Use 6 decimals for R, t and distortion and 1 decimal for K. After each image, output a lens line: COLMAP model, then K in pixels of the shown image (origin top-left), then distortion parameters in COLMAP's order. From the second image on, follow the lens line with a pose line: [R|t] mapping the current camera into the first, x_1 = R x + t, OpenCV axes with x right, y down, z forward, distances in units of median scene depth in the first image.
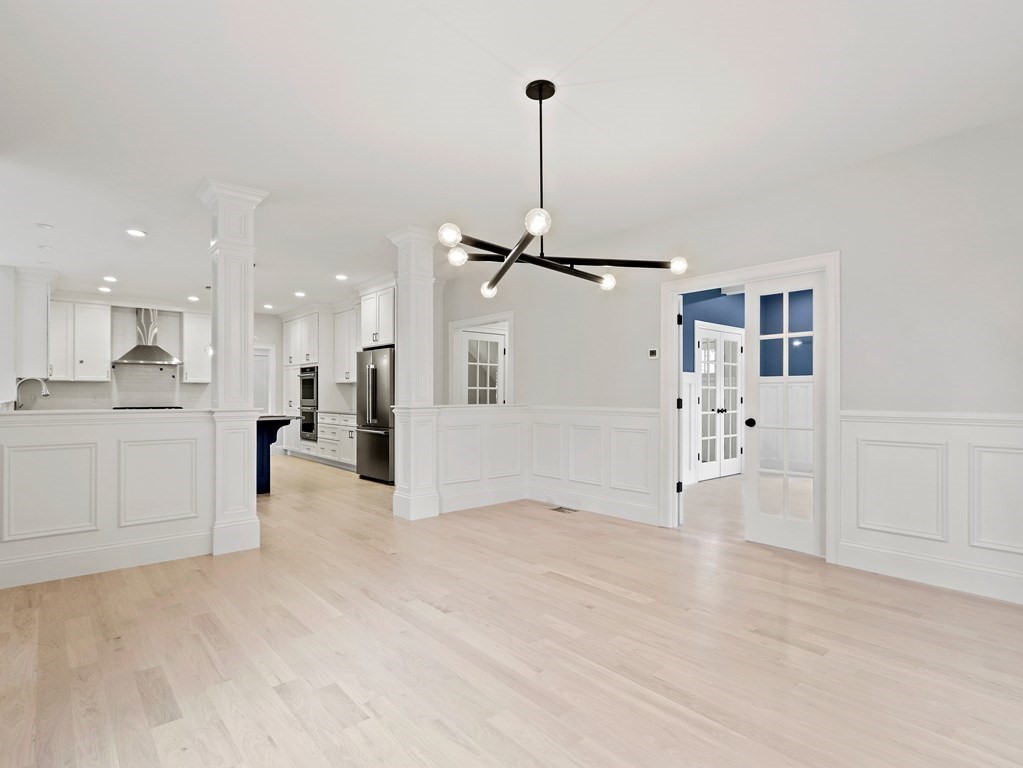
lens RADIAL K [[546.6, 0, 508.9], [0, 546.6, 393.0], [0, 0, 1]] dist [0.002218, -0.002229]
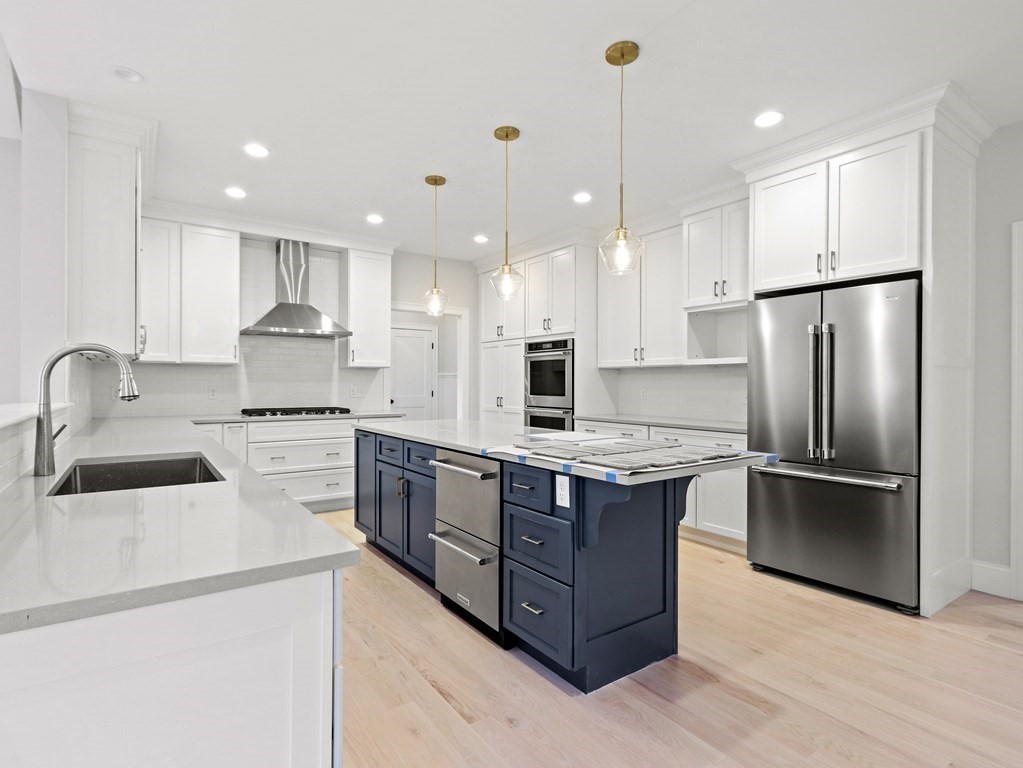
lens RADIAL K [[546.6, 0, 513.2], [0, 546.6, 382.9], [0, 0, 1]] dist [0.002218, -0.002229]
pose [[0.994896, 0.003540, -0.100846, -0.433706], [-0.003185, 0.999988, 0.003683, -0.005344], [0.100857, -0.003343, 0.994895, 0.517562]]
